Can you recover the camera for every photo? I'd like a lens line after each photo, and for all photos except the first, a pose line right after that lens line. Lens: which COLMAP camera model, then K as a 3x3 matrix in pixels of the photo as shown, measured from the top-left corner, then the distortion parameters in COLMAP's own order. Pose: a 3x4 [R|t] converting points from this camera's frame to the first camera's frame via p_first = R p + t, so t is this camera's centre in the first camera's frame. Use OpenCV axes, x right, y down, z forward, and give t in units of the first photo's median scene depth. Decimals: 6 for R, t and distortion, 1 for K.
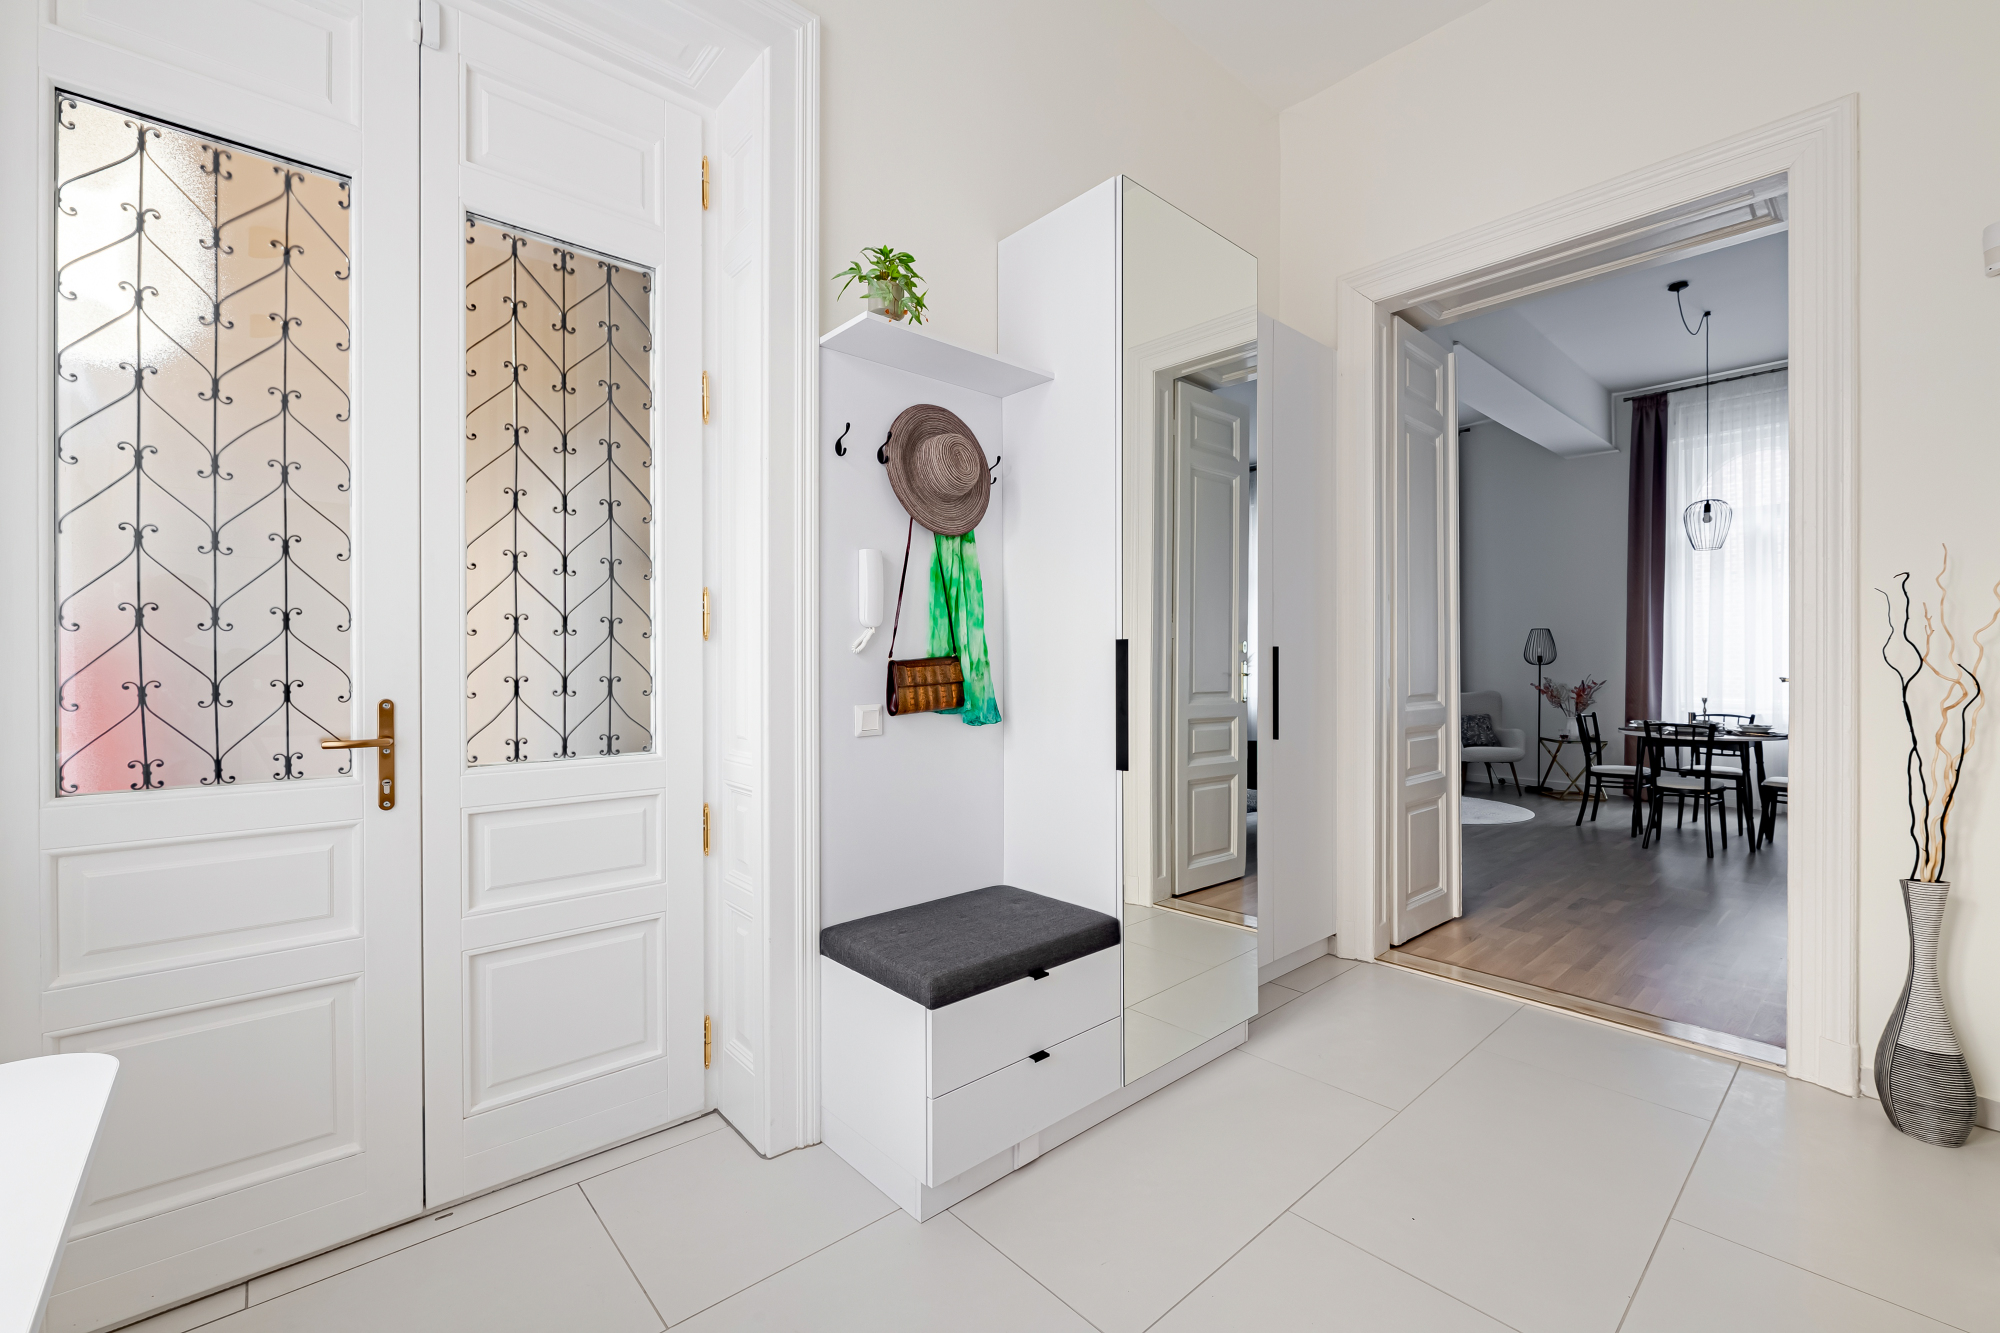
lens RADIAL K [[831.1, 0, 1004.3], [0, 831.1, 671.5], [0, 0, 1]] dist [-0.004103, -0.000162]
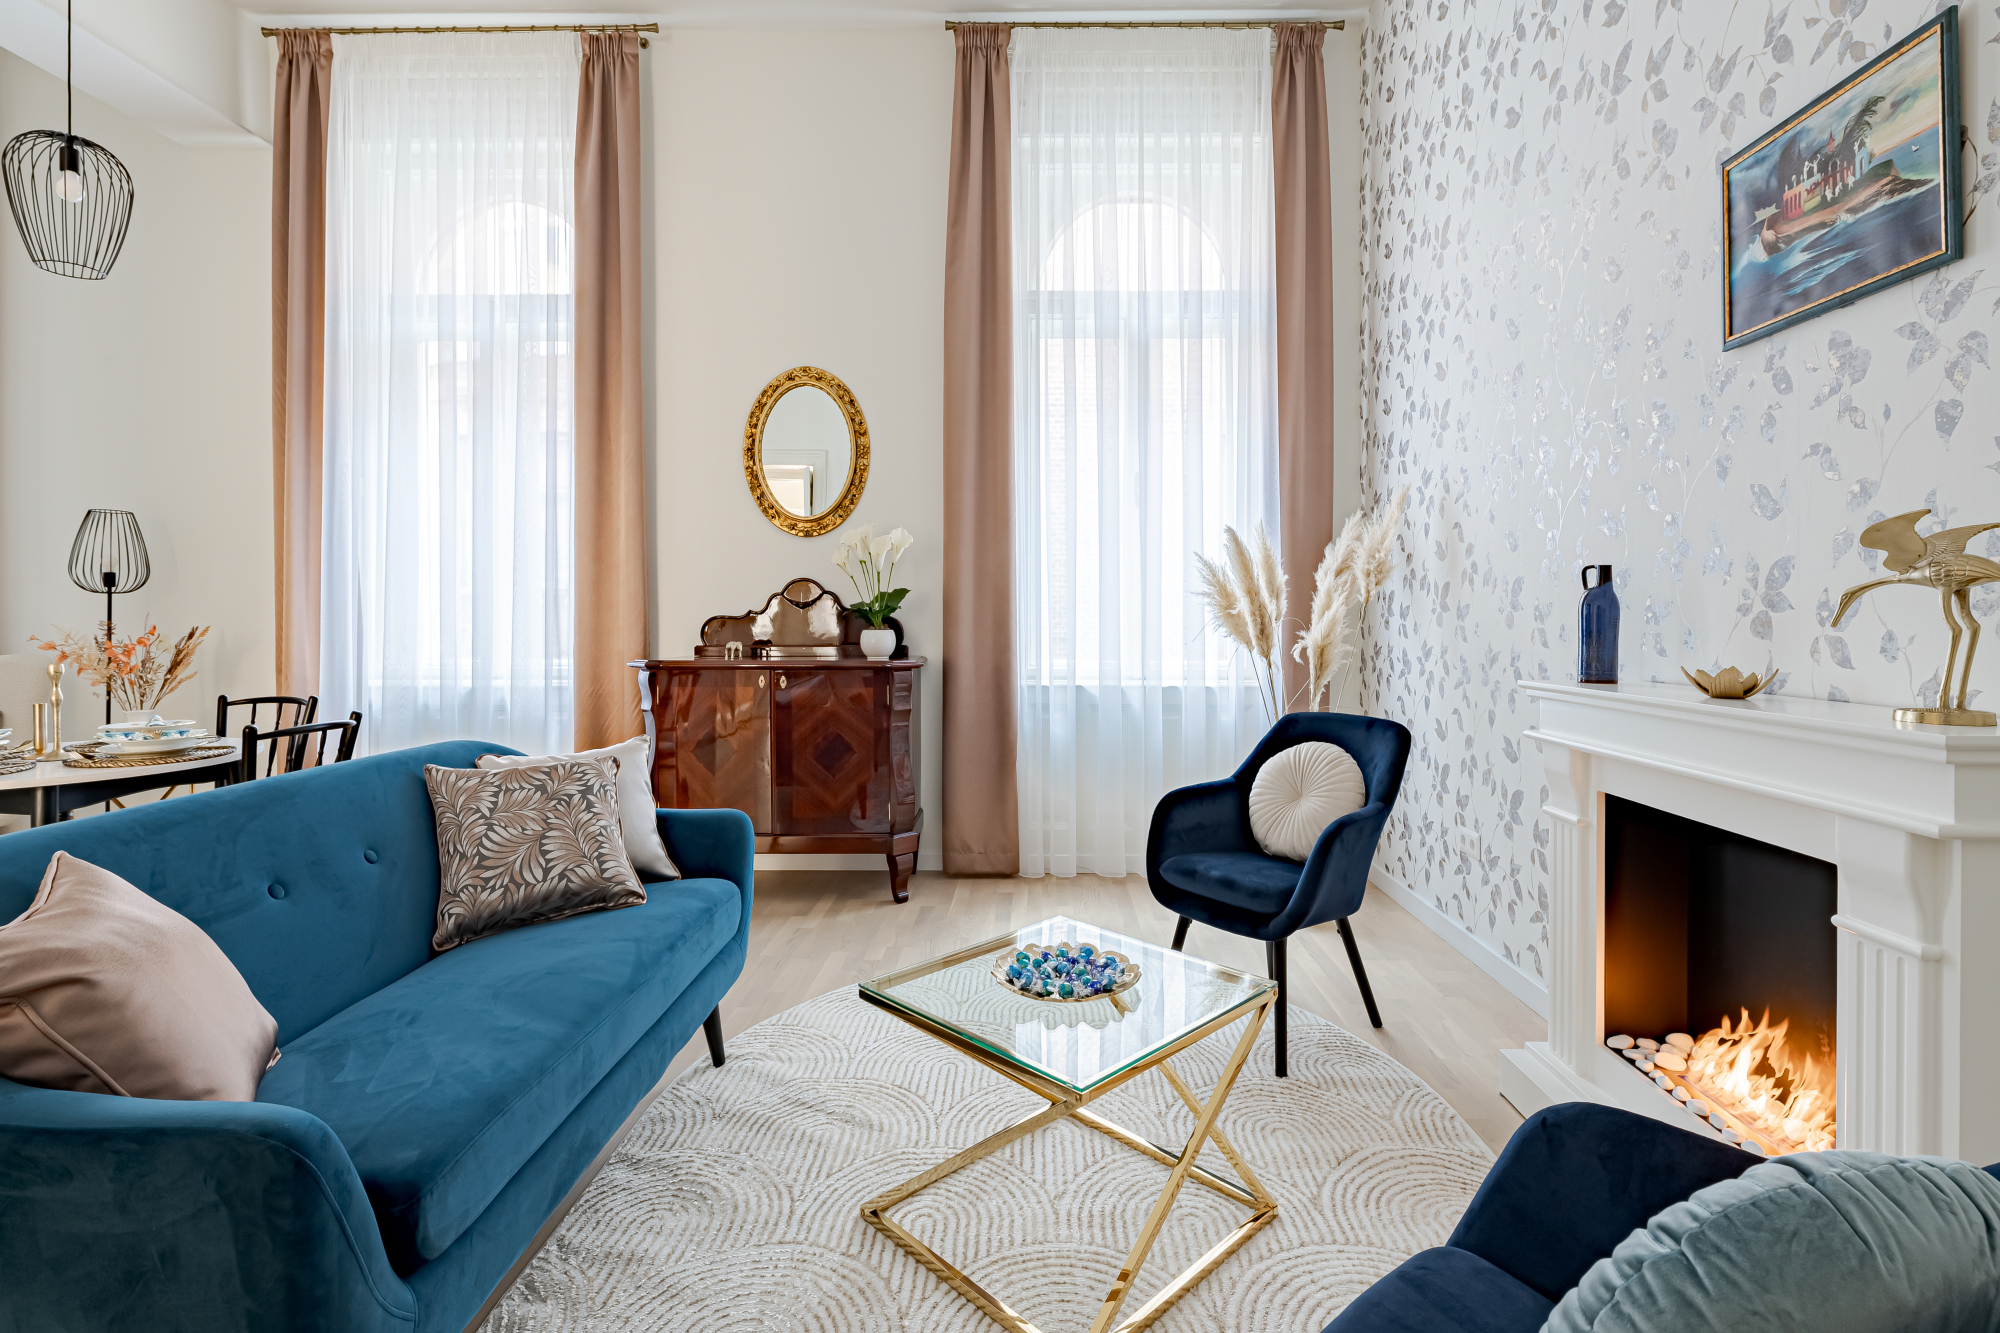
lens RADIAL K [[1032.6, 0, 1019.1], [0, 1032.6, 609.9], [0, 0, 1]] dist [-0.023383, -0.001545]
pose [[0.662885, 0.005106, 0.748704, 0.639899], [0.000489, 0.999974, -0.007253, 0.006312], [-0.748721, 0.005174, 0.662865, 0.313947]]
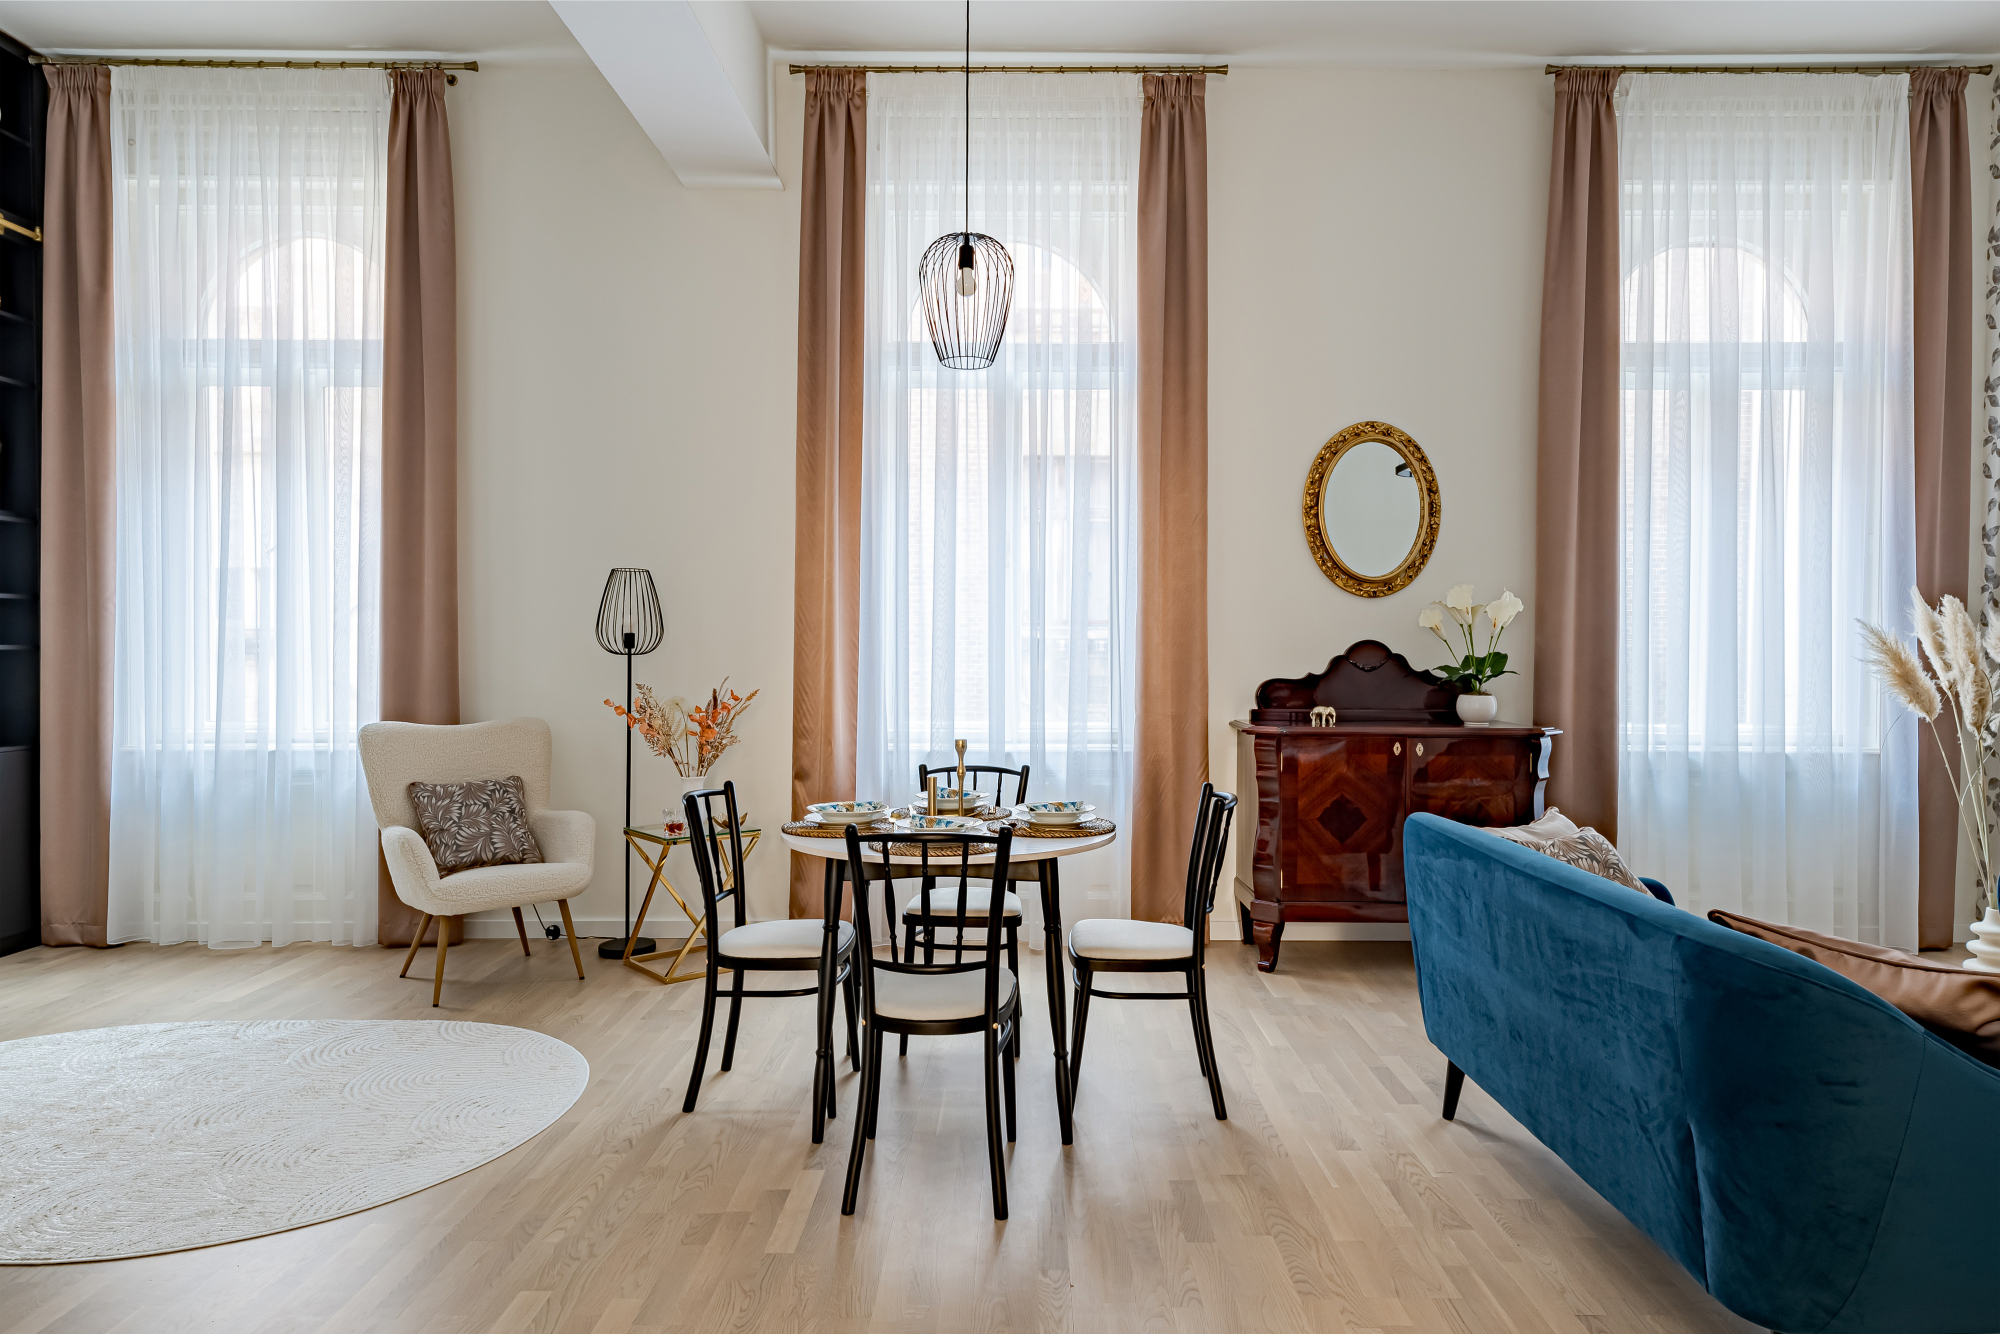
lens RADIAL K [[1234.2, 0, 1006.1], [0, 1234.2, 660.3], [0, 0, 1]] dist [-0.008107, -0.000323]
pose [[0.683621, -0.005189, 0.729819, 0.355813], [0.001473, 0.999982, 0.005731, -0.009461], [-0.729836, -0.002843, 0.683616, 0.479732]]
